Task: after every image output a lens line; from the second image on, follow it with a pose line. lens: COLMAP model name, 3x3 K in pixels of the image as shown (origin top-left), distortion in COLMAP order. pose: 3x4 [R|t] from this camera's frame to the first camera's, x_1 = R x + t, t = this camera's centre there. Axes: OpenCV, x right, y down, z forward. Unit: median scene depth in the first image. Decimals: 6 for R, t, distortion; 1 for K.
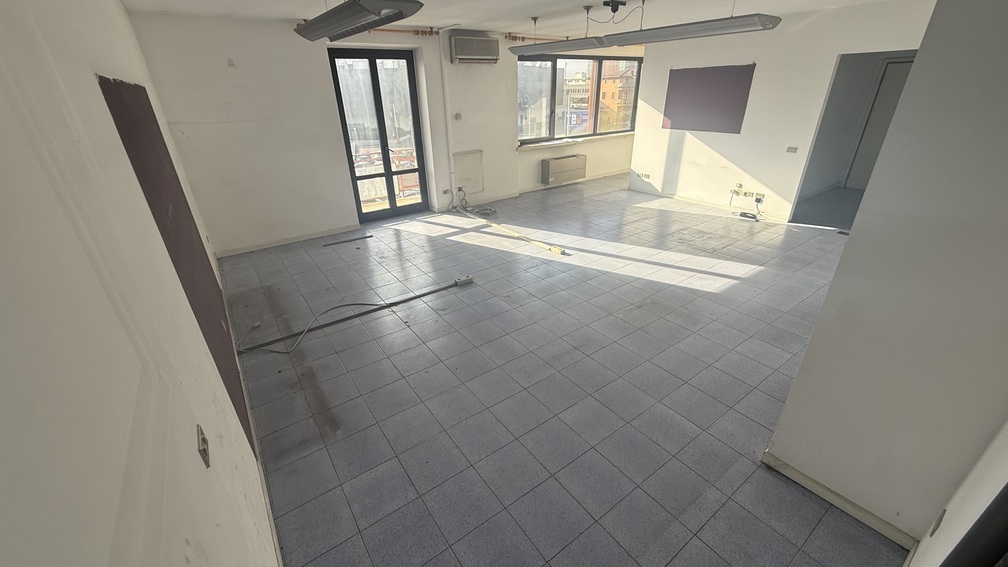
lens RADIAL K [[400.1, 0, 501.0], [0, 400.1, 283.6], [0, 0, 1]] dist [-0.001052, 0.000172]
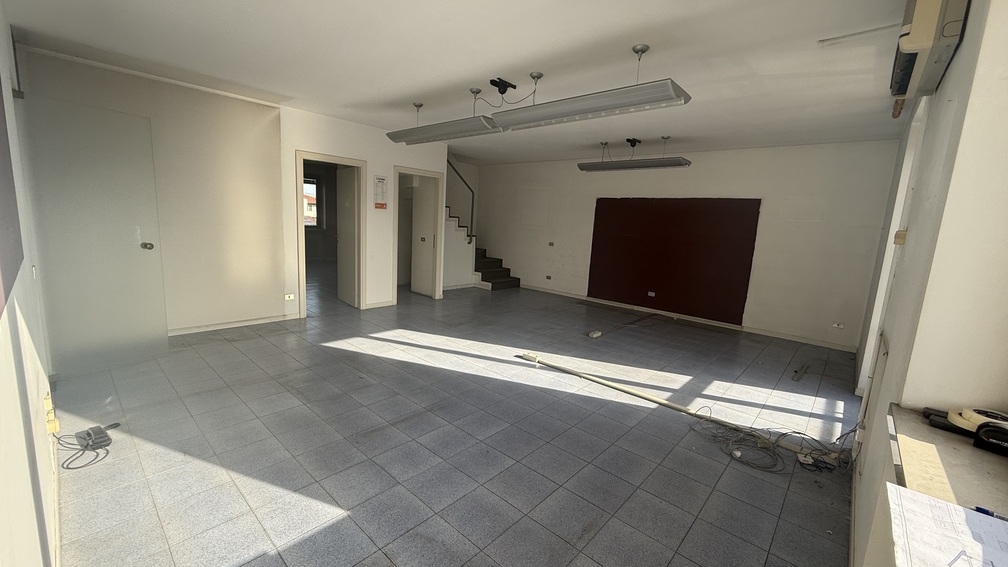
lens RADIAL K [[400.1, 0, 501.0], [0, 400.1, 283.6], [0, 0, 1]] dist [-0.001052, 0.000172]
pose [[-0.977984, -0.000433, -0.208677, 0.318562], [-0.122203, 0.811780, 0.571033, -0.567431], [0.169153, 0.583963, -0.793961, 1.302939]]
